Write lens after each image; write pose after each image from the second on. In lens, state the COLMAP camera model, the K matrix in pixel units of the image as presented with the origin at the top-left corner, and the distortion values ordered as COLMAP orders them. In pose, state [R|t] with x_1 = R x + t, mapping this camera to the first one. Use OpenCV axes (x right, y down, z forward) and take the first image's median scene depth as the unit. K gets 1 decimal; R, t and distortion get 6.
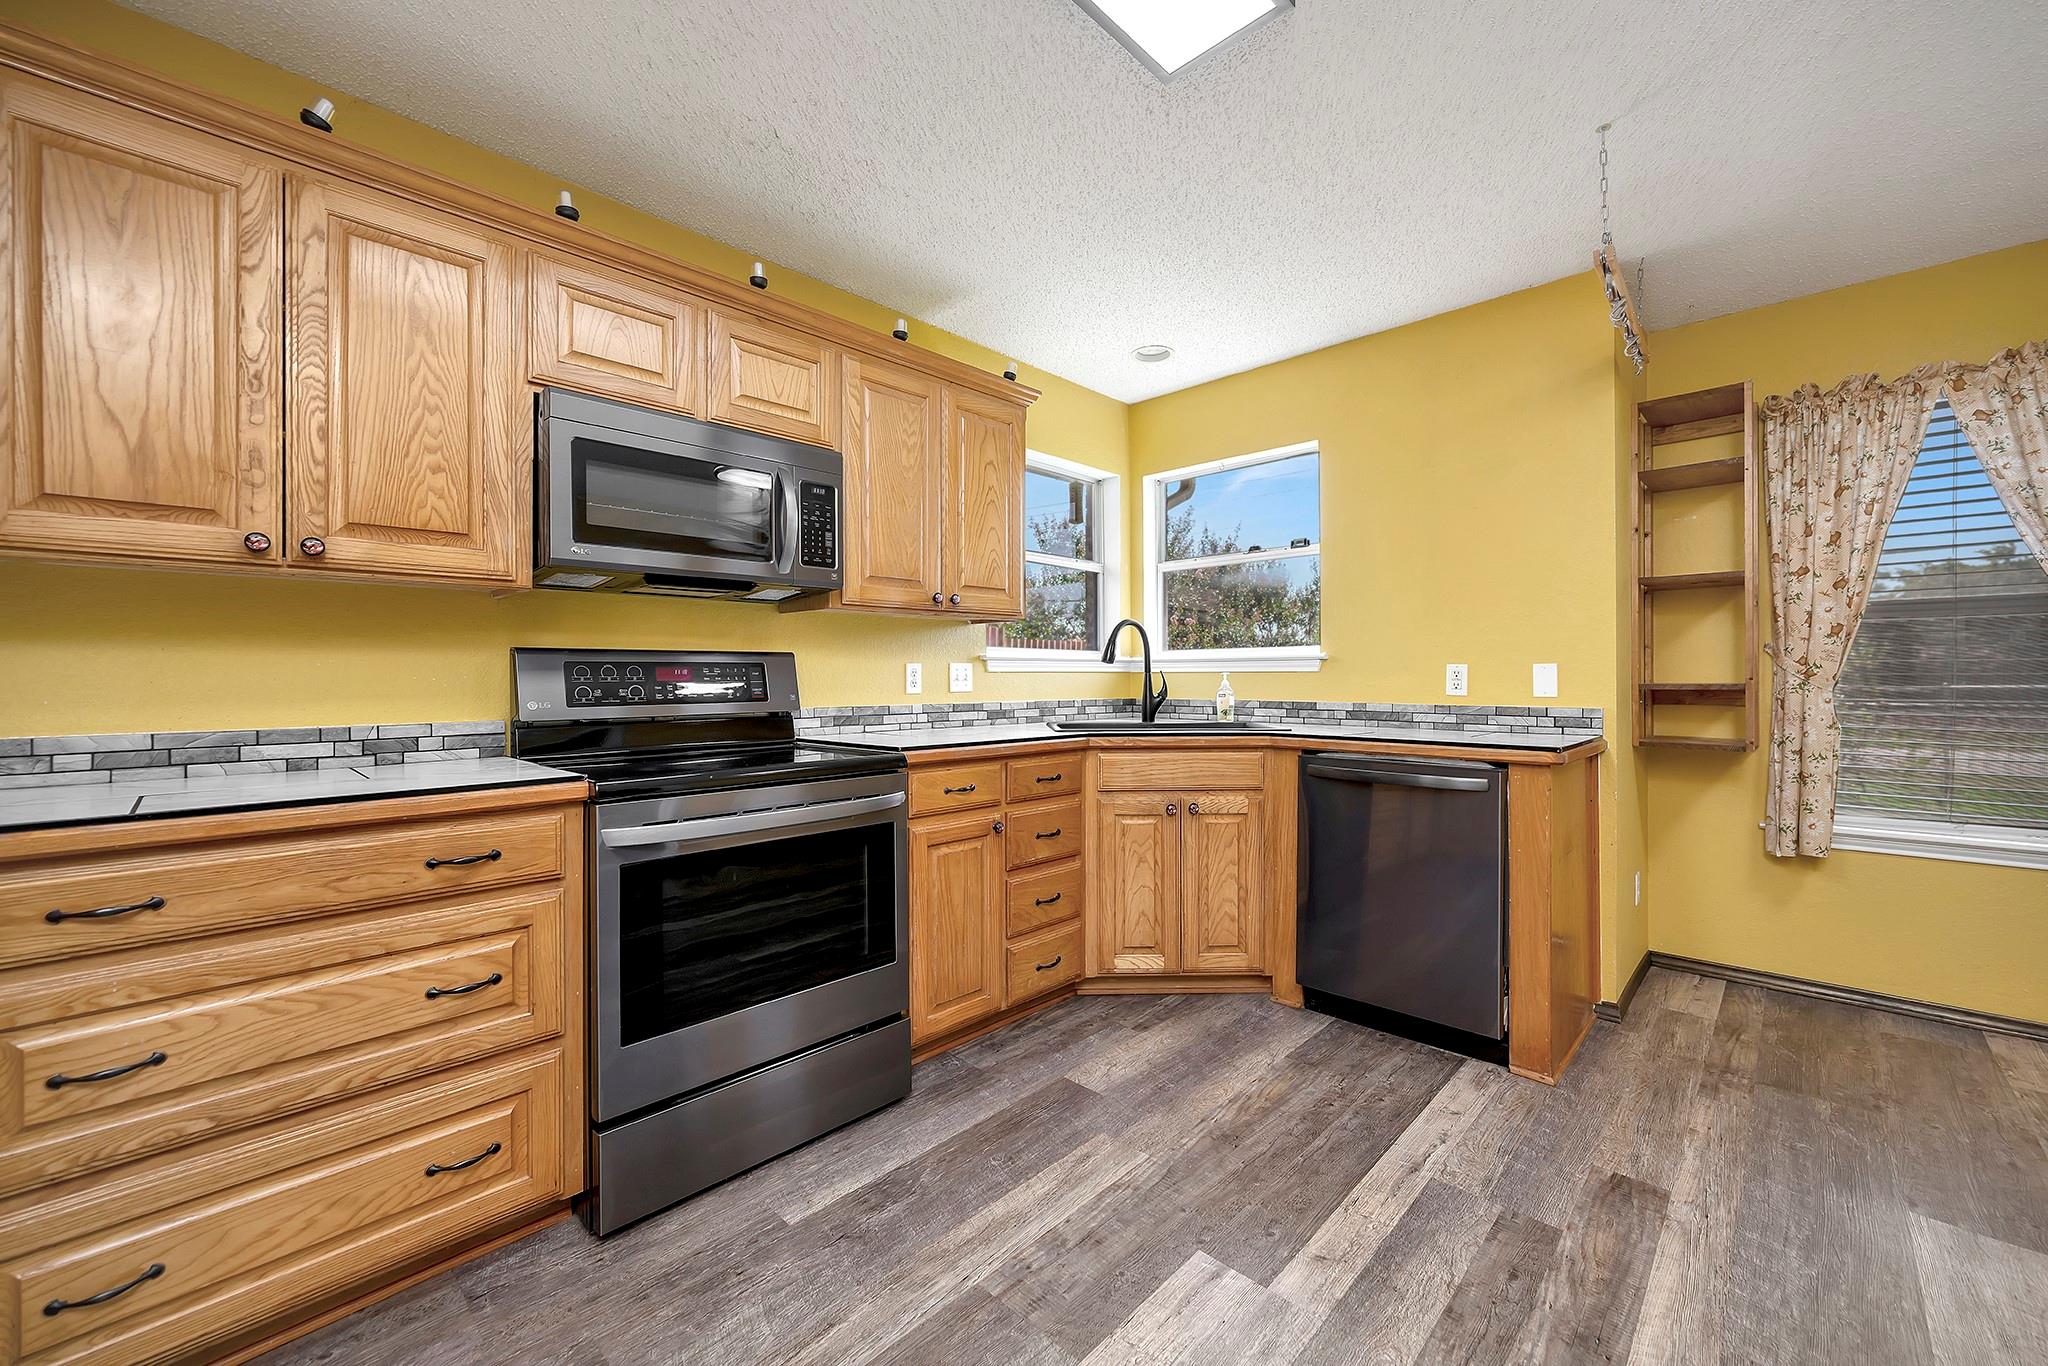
lens RADIAL K [[807.8, 0, 1030.8], [0, 807.8, 676.1], [0, 0, 1]] dist [-0.003567, 0.000770]
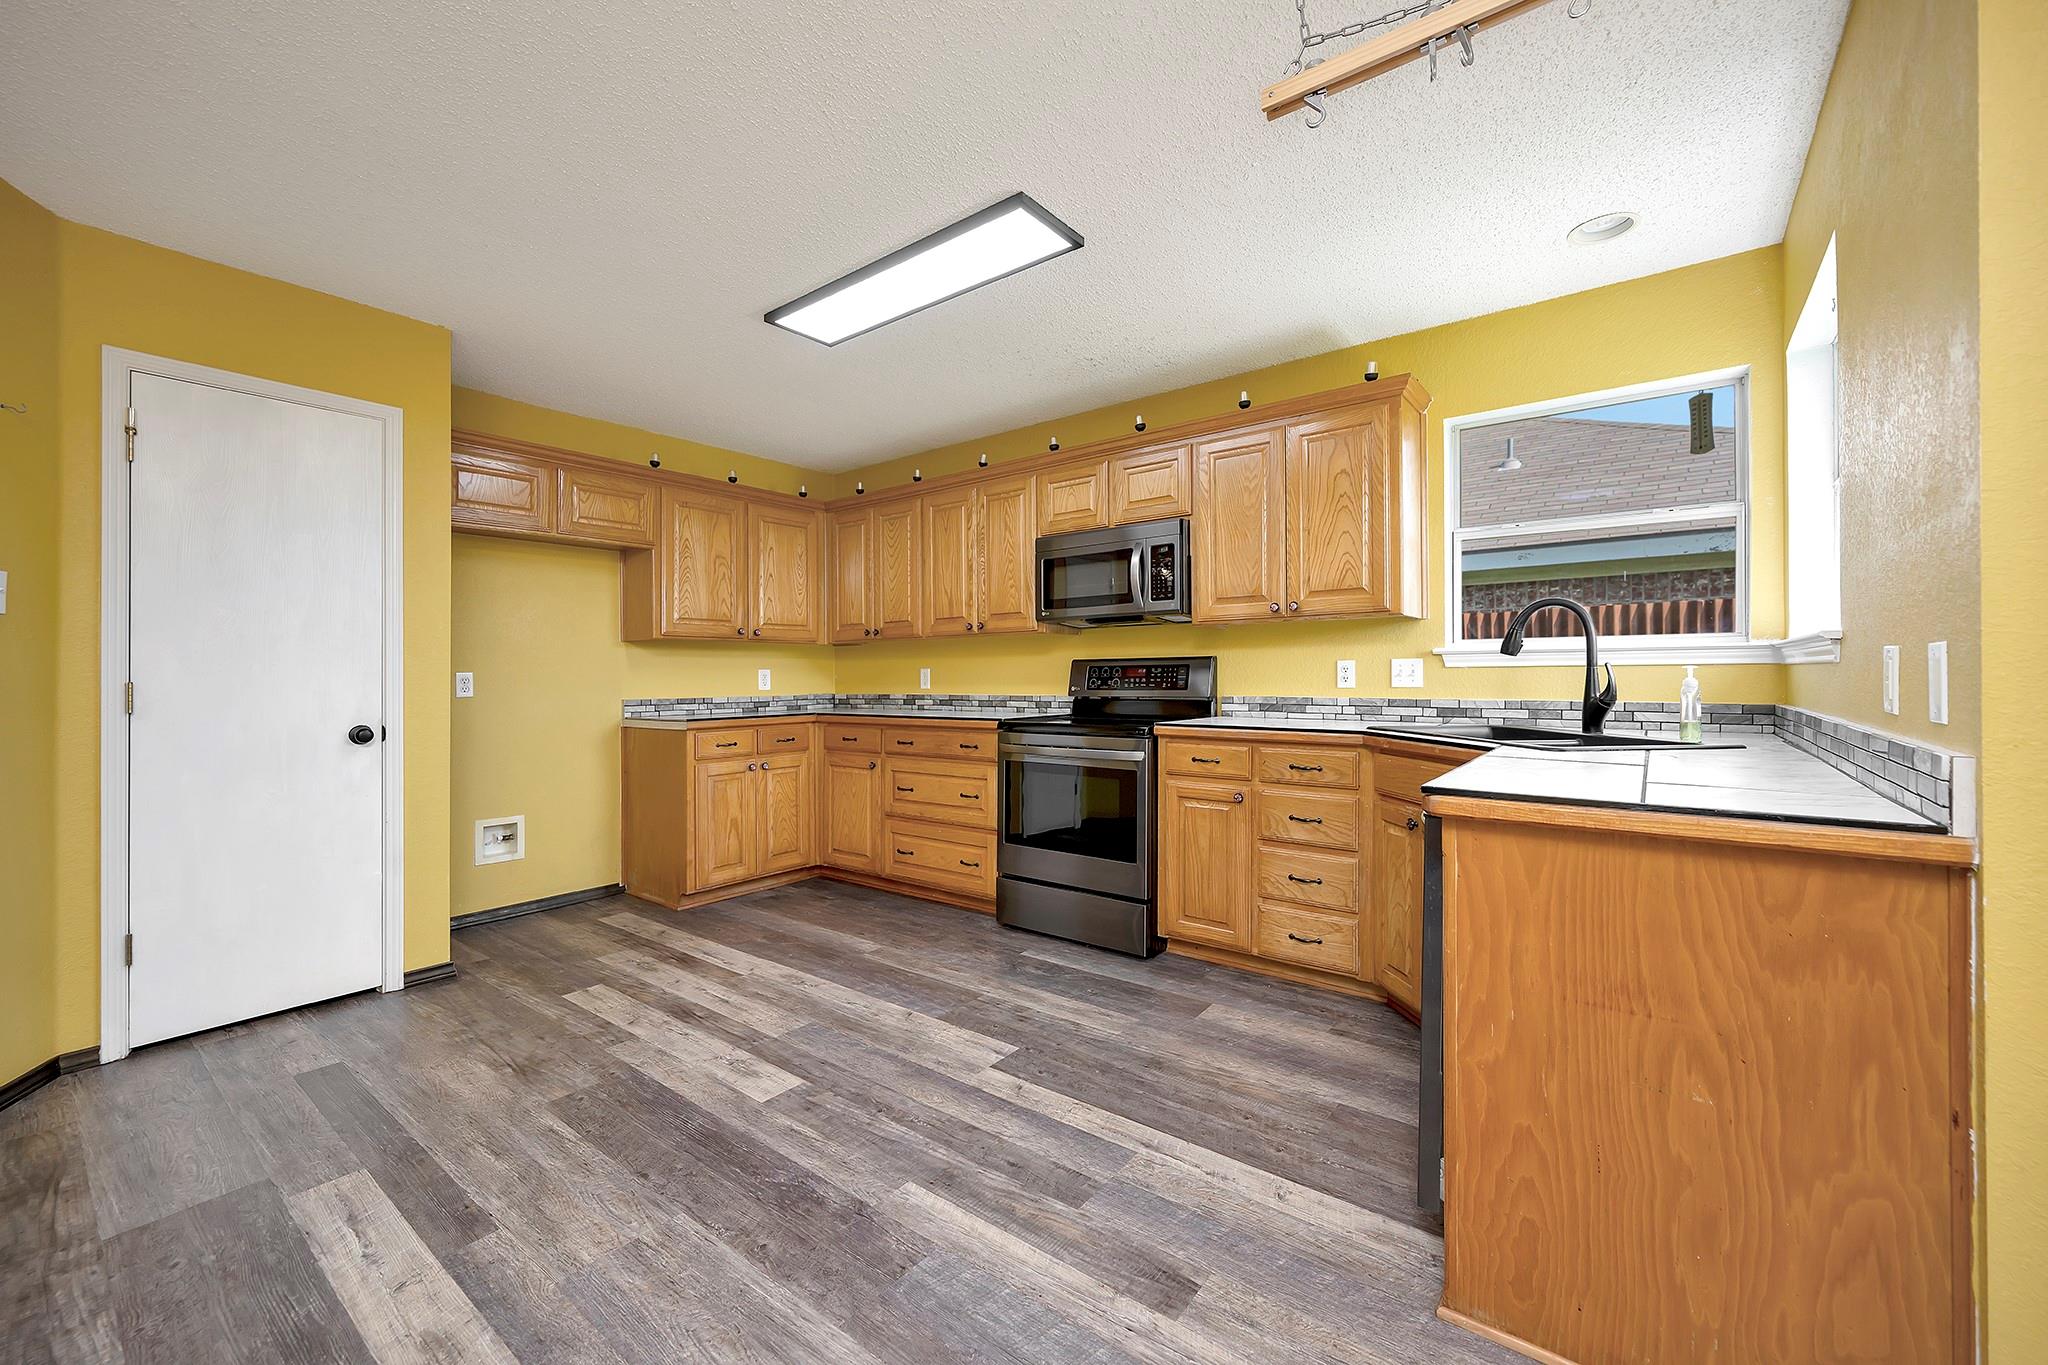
lens RADIAL K [[807.8, 0, 1031.0], [0, 807.8, 675.7], [0, 0, 1]] dist [-0.003567, 0.000770]
pose [[0.108668, 0.002212, -0.994076, 1.067312], [0.006795, 0.999973, 0.002968, -0.001408], [0.994055, -0.007077, 0.108650, 0.527391]]
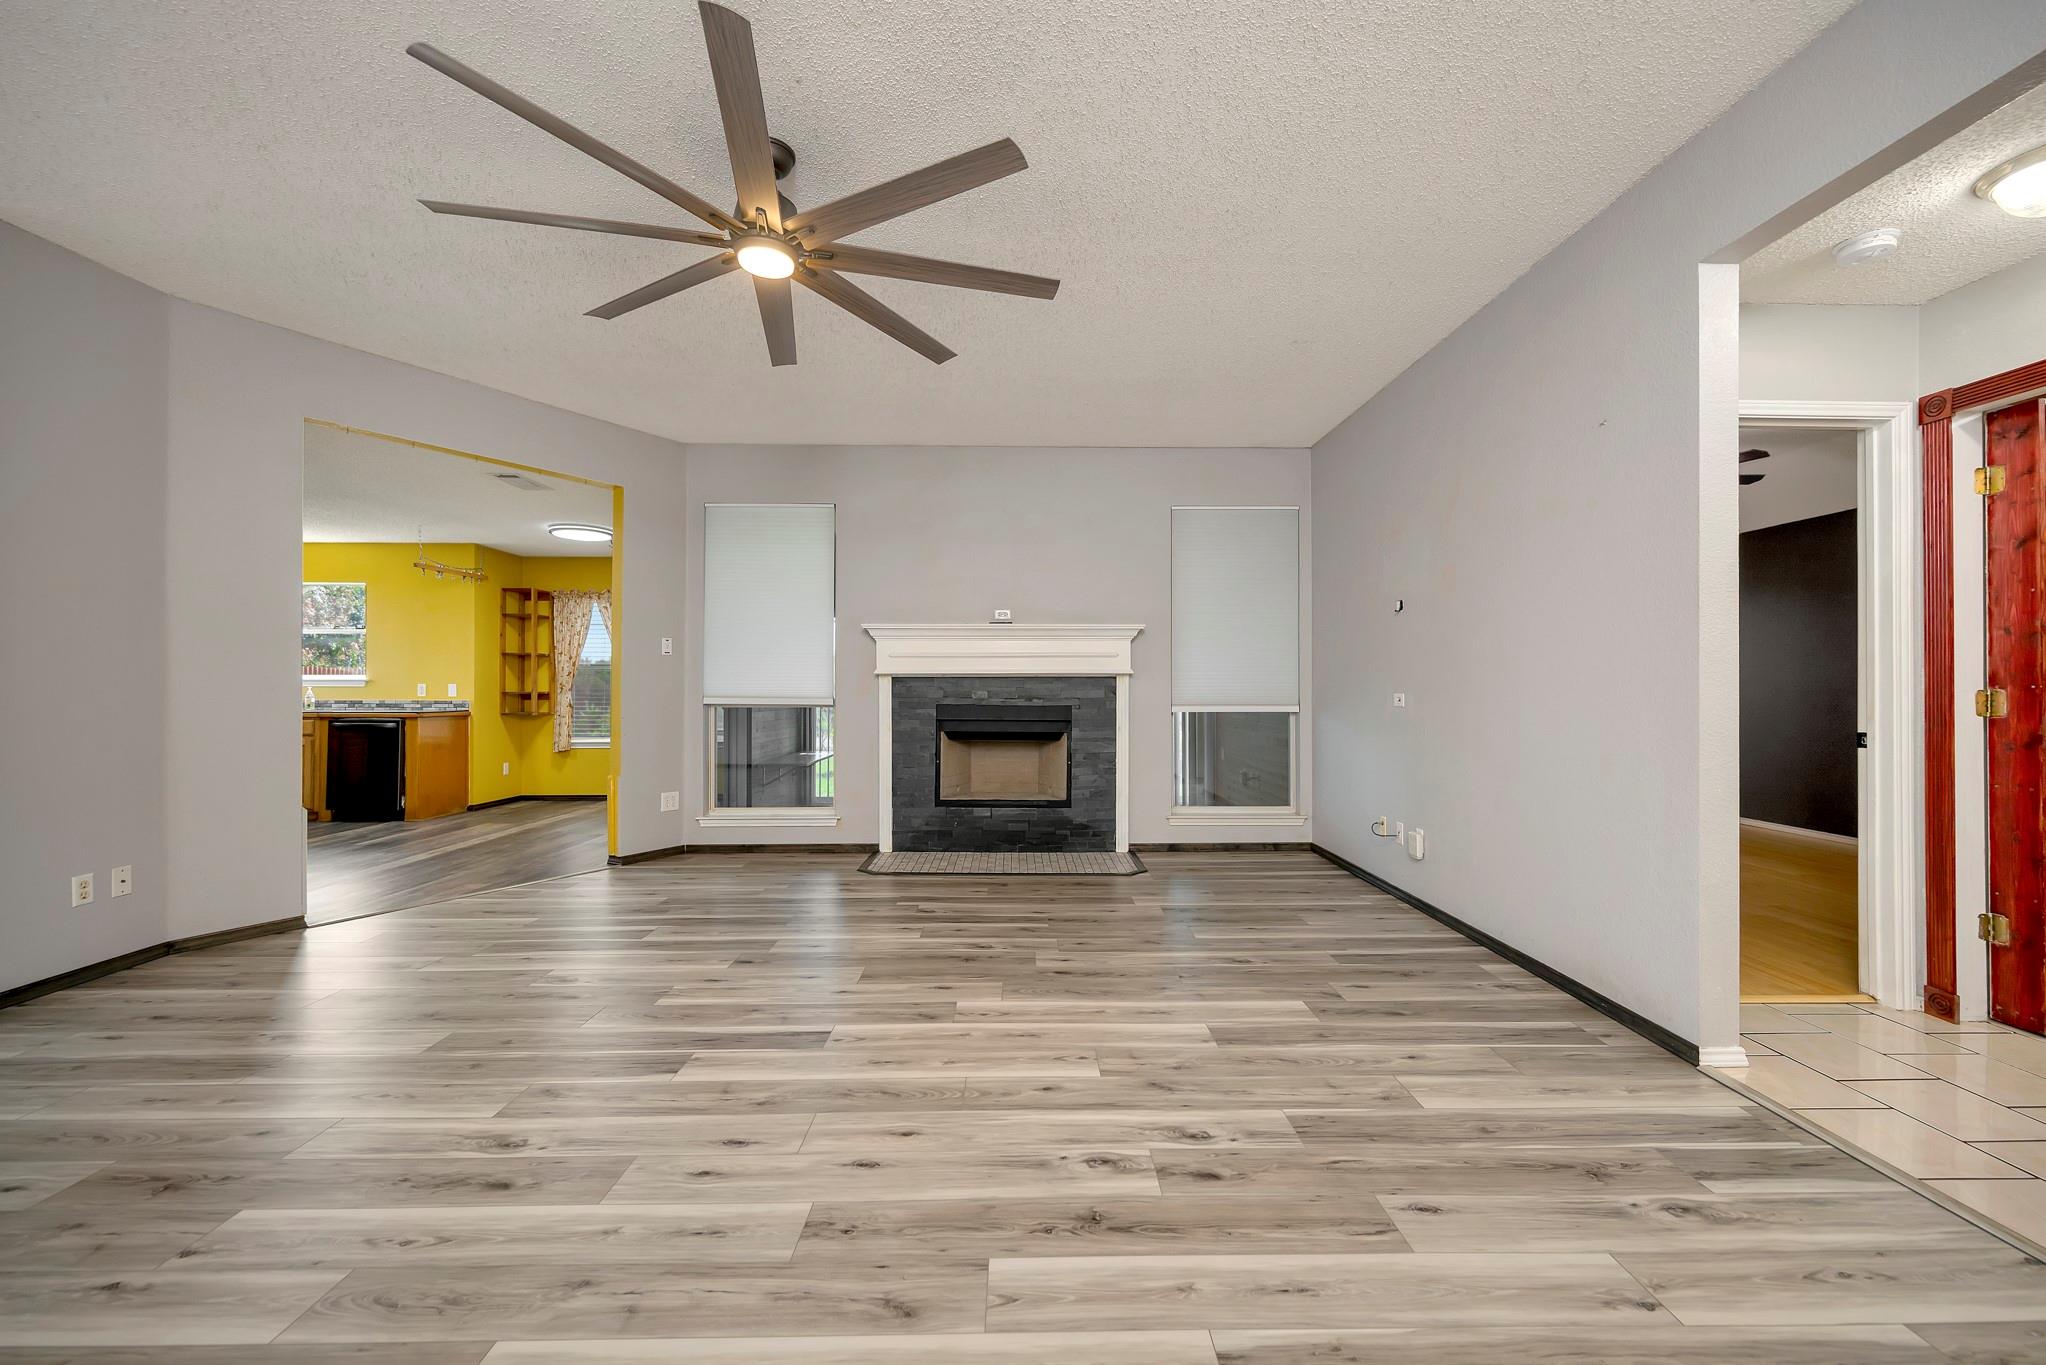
lens RADIAL K [[807.0, 0, 1031.3], [0, 807.0, 685.8], [0, 0, 1]] dist [-0.003567, 0.000770]
pose [[0.710915, 0.003351, 0.703270, 0.122963], [-0.004812, 0.999988, 0.000099, -0.020800], [-0.703262, -0.003455, 0.710923, -2.308940]]
